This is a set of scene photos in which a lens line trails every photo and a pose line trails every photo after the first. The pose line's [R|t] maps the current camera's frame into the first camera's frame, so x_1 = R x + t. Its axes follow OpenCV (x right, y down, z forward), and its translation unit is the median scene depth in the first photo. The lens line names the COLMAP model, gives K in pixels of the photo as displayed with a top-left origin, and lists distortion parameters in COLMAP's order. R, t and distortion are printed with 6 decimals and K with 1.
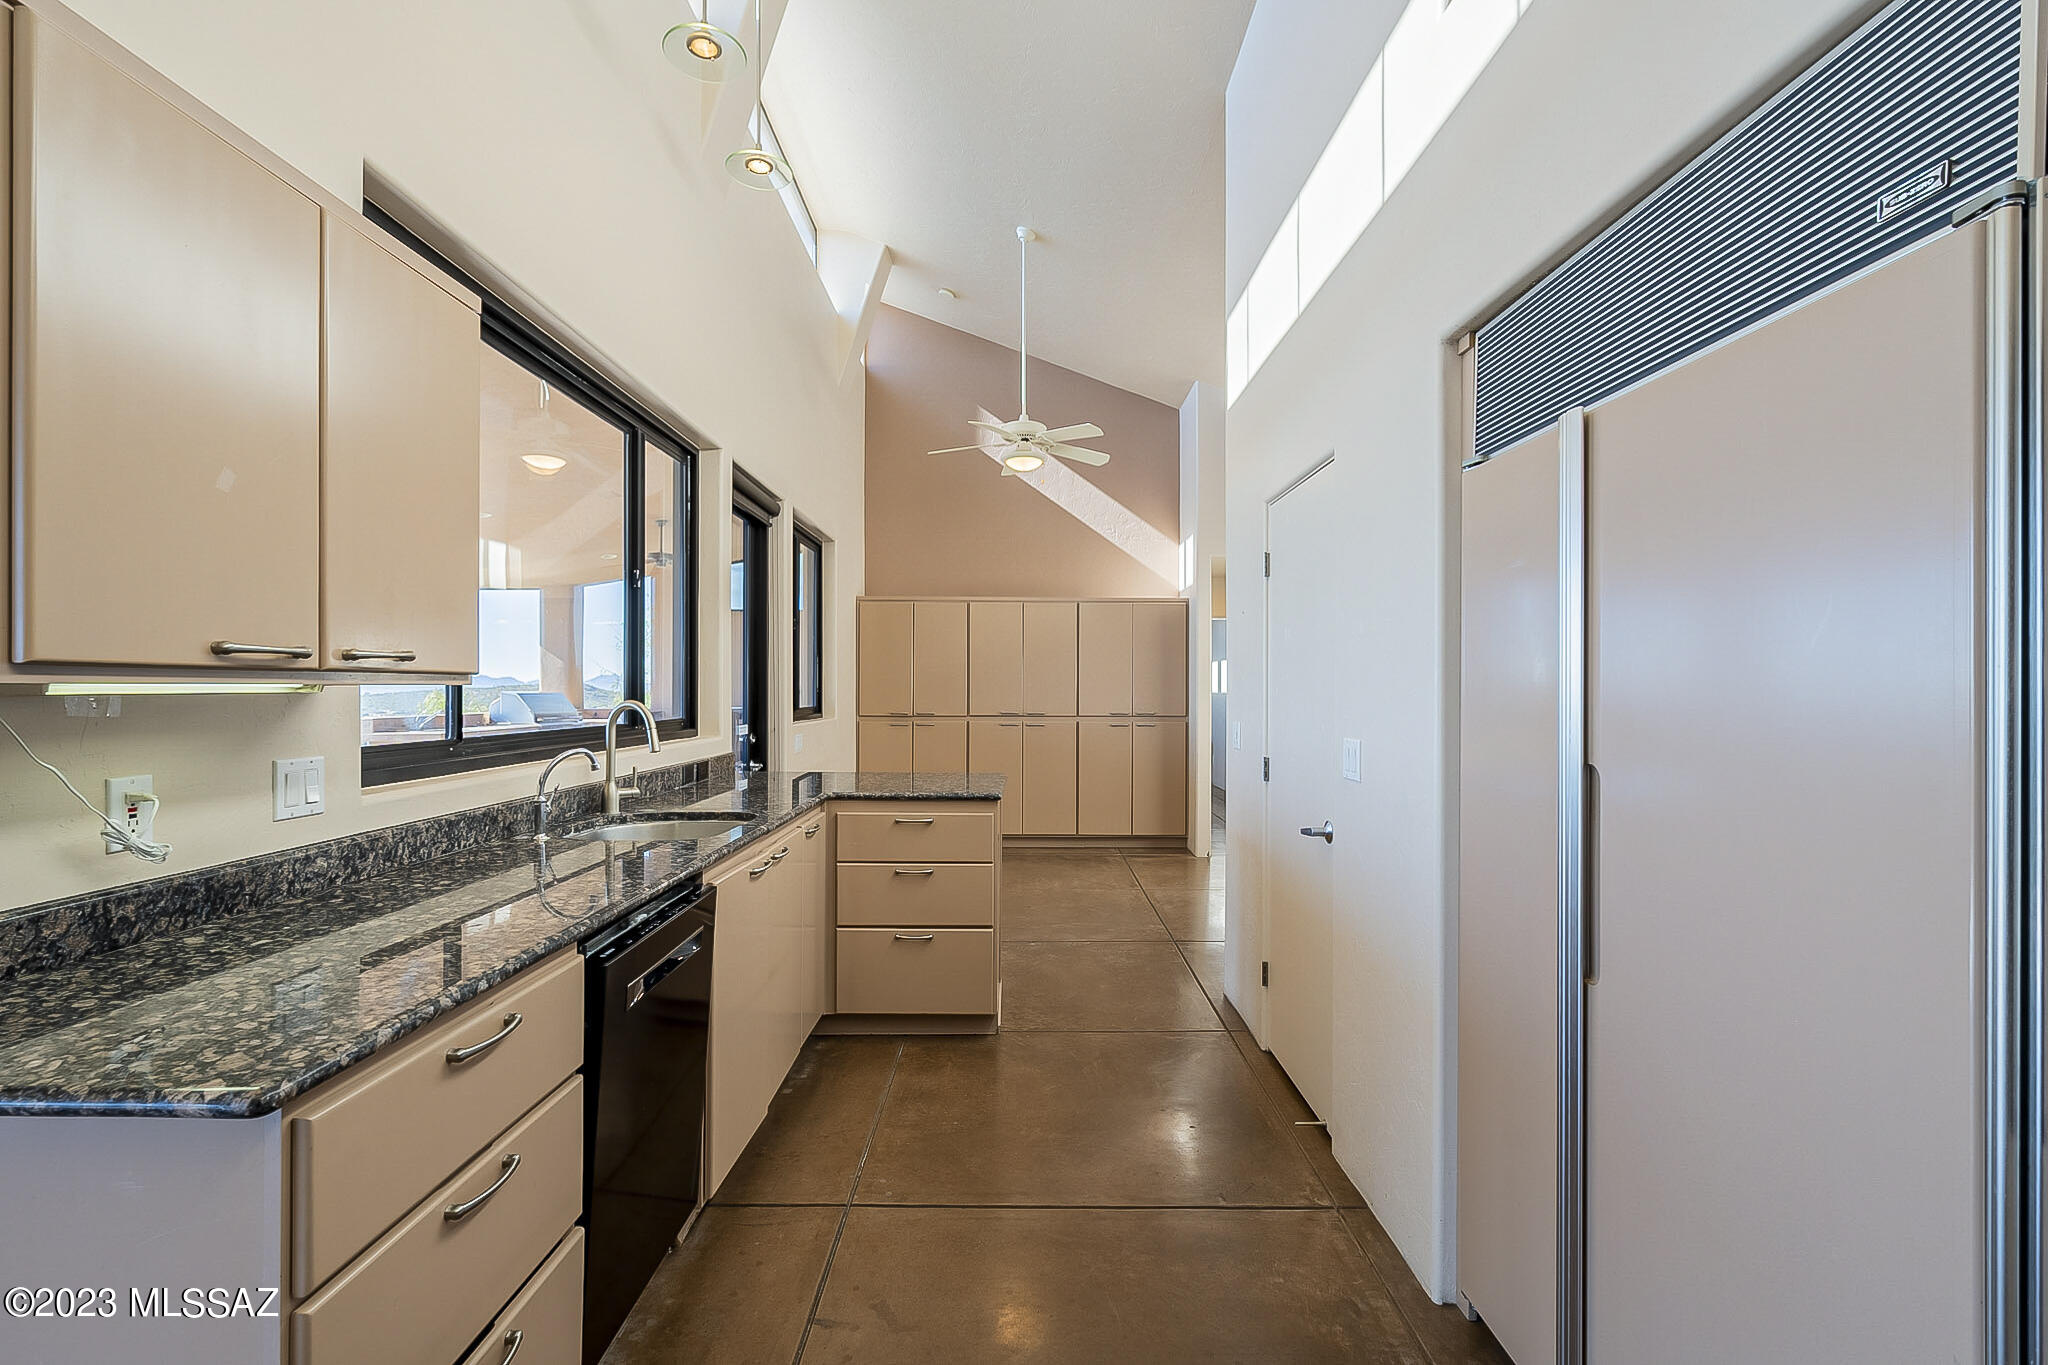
lens RADIAL K [[900.6, 0, 1021.9], [0, 900.6, 683.9], [0, 0, 1]] dist [-0.001752, -0.000504]
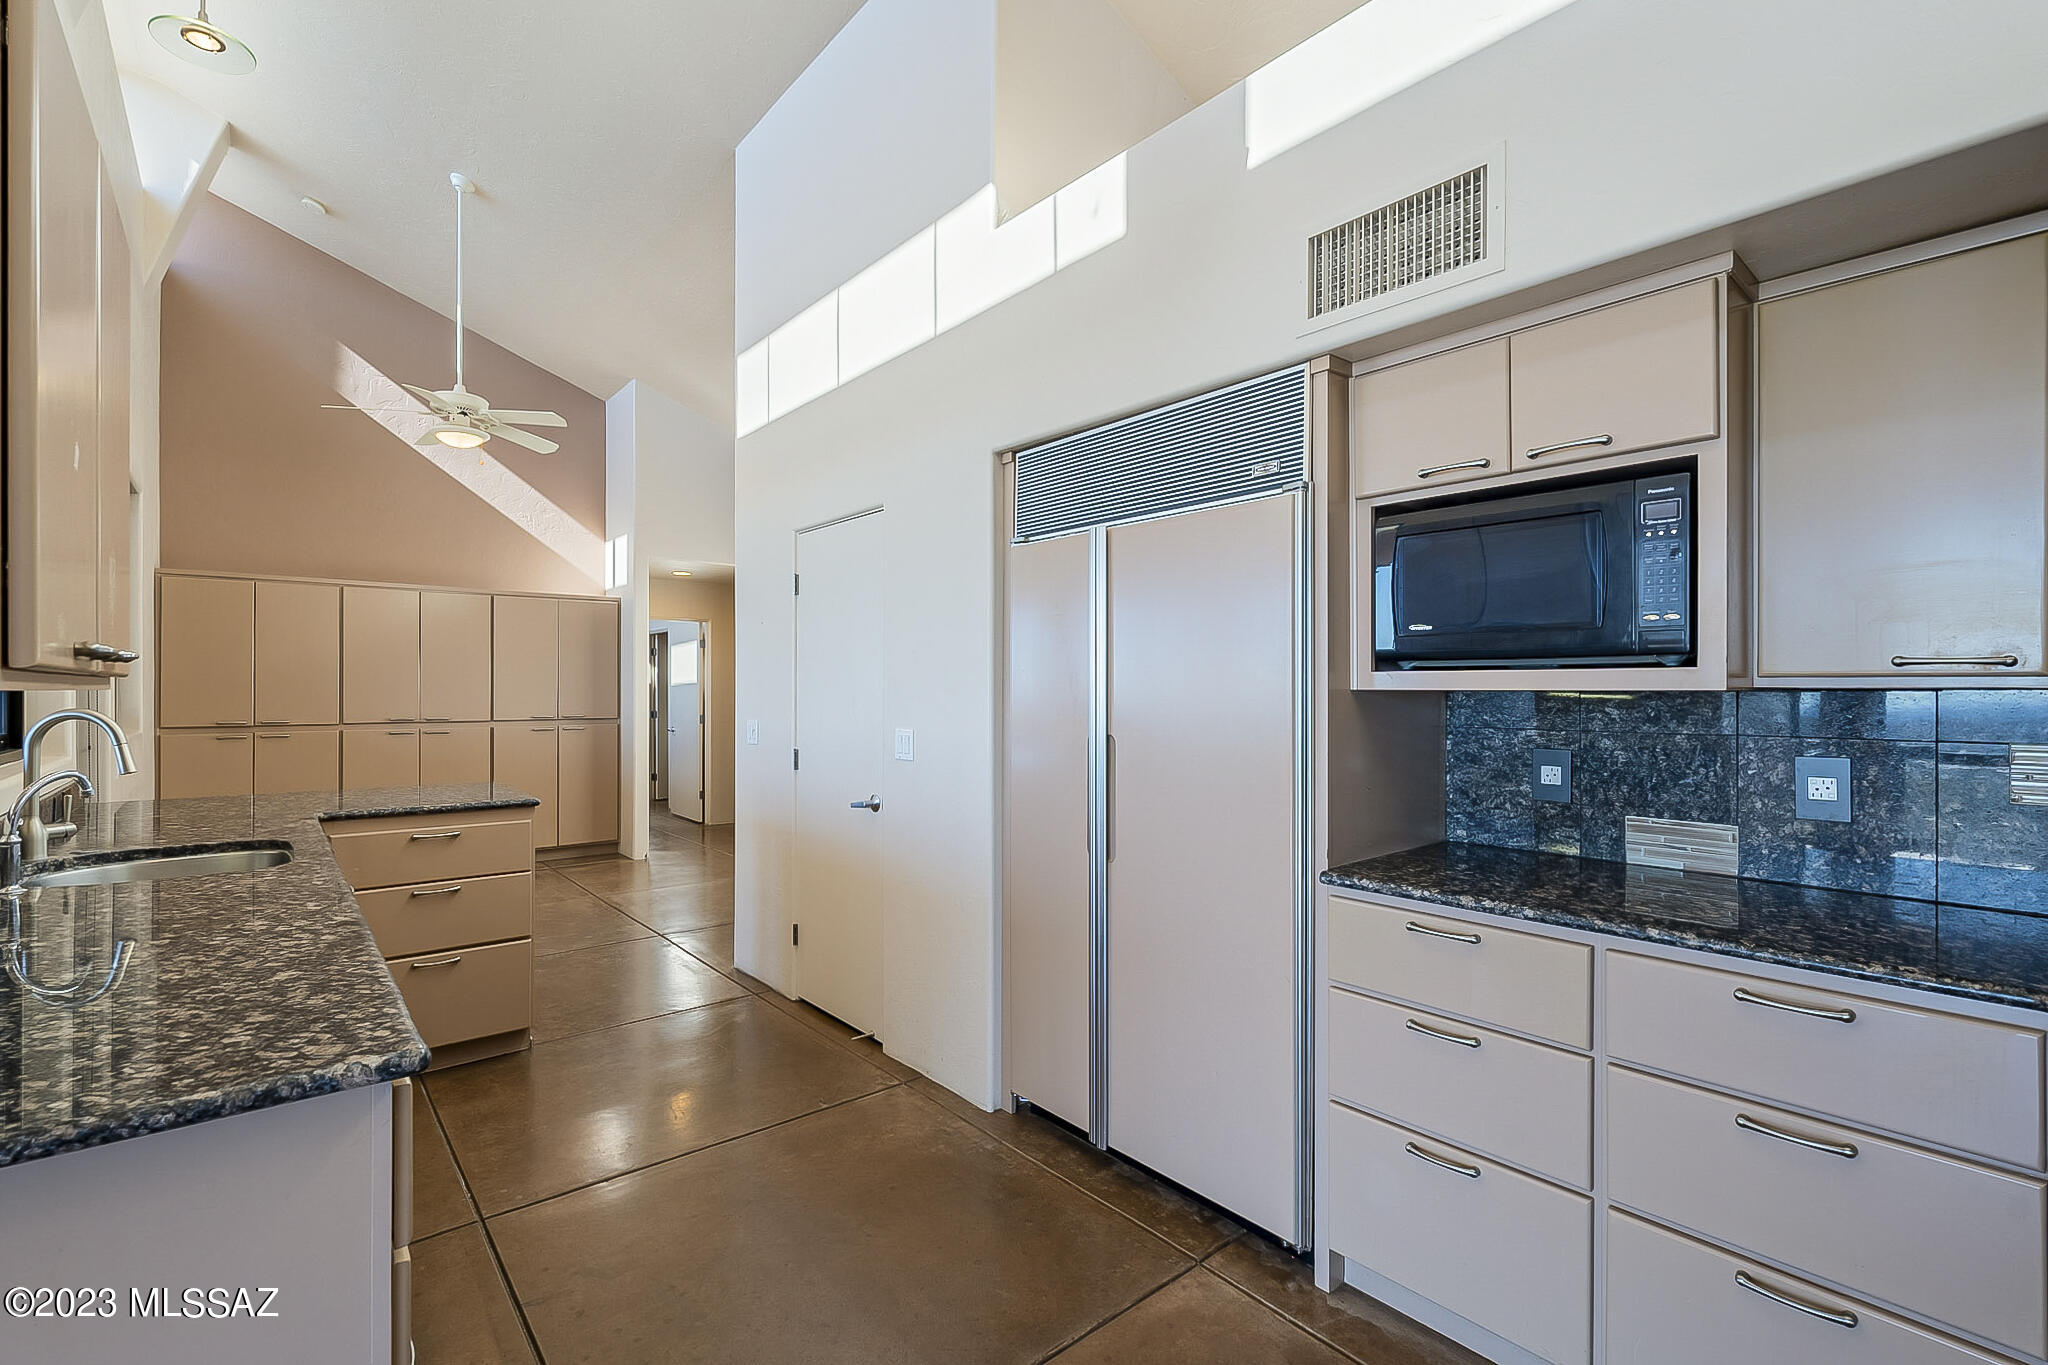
lens RADIAL K [[919.8, 0, 1024.0], [0, 919.8, 682.5], [0, 0, 1]] dist [-0.001292, 0.001488]
pose [[0.763529, 0.002450, 0.645769, -0.385288], [-0.001260, 0.999997, -0.002304, -0.003801], [-0.645773, 0.000945, 0.763529, -0.144986]]
